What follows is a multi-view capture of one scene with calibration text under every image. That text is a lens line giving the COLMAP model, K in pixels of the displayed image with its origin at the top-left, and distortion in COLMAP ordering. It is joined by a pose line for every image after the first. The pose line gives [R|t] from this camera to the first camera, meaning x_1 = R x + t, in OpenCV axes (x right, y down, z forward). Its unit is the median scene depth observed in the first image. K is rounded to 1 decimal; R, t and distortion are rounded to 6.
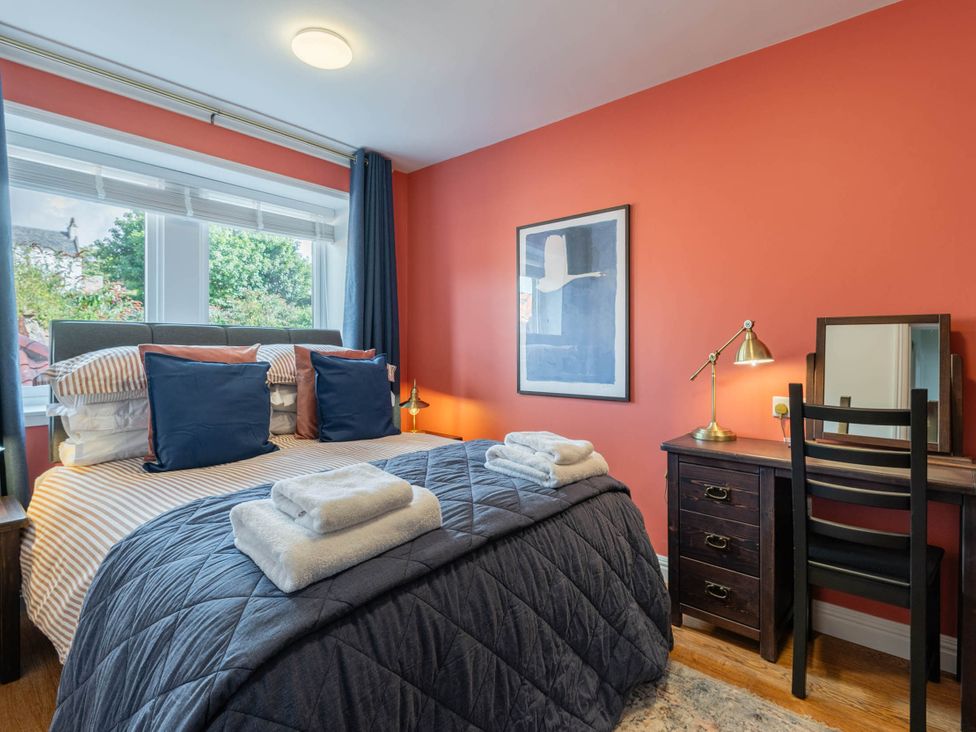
lens RADIAL K [[576.7, 0, 430.9], [0, 576.7, 371.1], [0, 0, 1]] dist [0.047682, -0.036560]
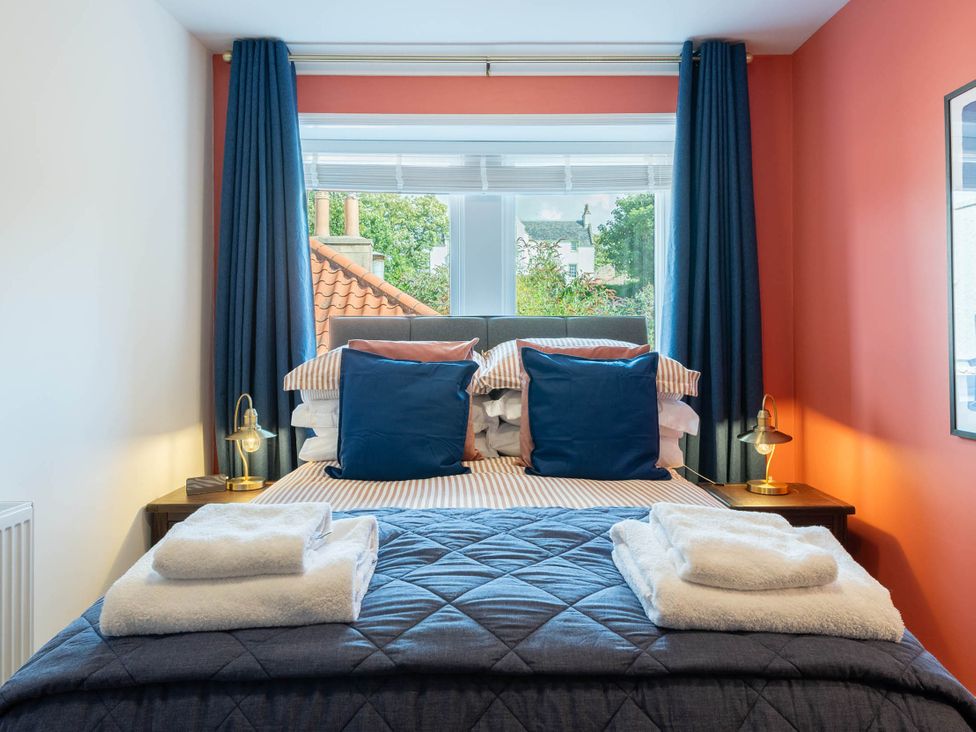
lens RADIAL K [[714.0, 0, 487.9], [0, 714.0, 356.5], [0, 0, 1]] dist [0.033093, 0.000301]
pose [[0.635391, 0.014094, -0.772062, 0.455688], [-0.028715, 0.999573, -0.005385, -0.016460], [0.771656, 0.025591, 0.635525, 0.377138]]
